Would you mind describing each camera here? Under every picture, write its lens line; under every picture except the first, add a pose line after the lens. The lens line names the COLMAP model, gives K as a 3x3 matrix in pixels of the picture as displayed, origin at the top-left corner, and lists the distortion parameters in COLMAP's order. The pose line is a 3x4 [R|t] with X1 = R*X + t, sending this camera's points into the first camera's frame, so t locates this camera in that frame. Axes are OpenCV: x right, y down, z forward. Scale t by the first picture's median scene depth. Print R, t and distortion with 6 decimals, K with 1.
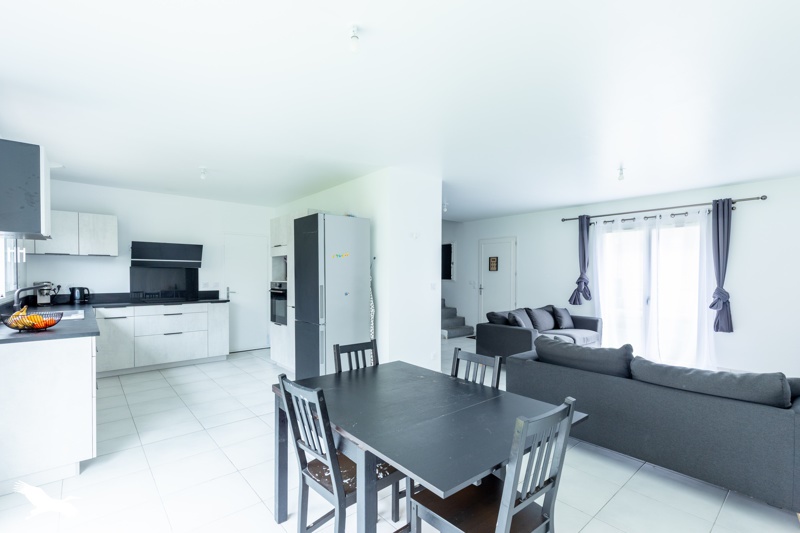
lens RADIAL K [[367.3, 0, 399.3], [0, 367.3, 273.0], [0, 0, 1]] dist [0.004779, 0.000284]
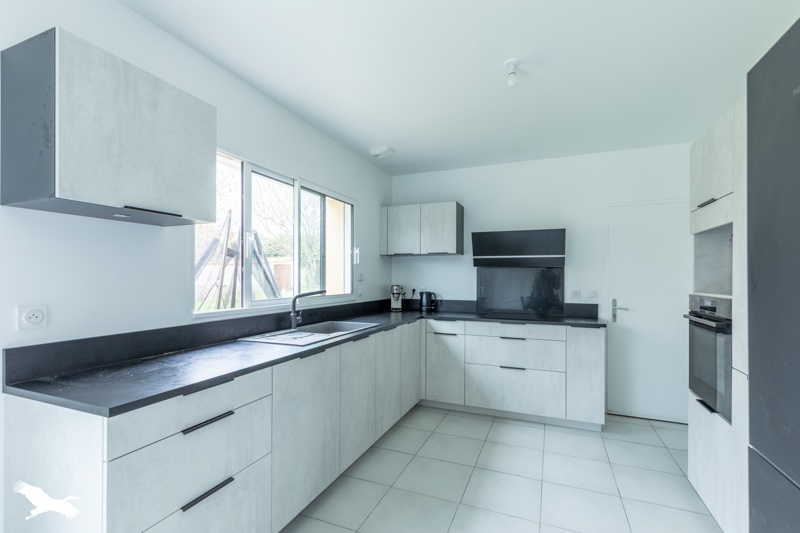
lens RADIAL K [[367.3, 0, 394.8], [0, 367.3, 280.1], [0, 0, 1]] dist [0.004779, 0.000284]
pose [[0.445904, 0.007499, -0.895049, -0.131979], [0.003880, 0.999939, 0.010311, 0.002164], [0.895072, -0.008071, 0.445848, 0.541710]]
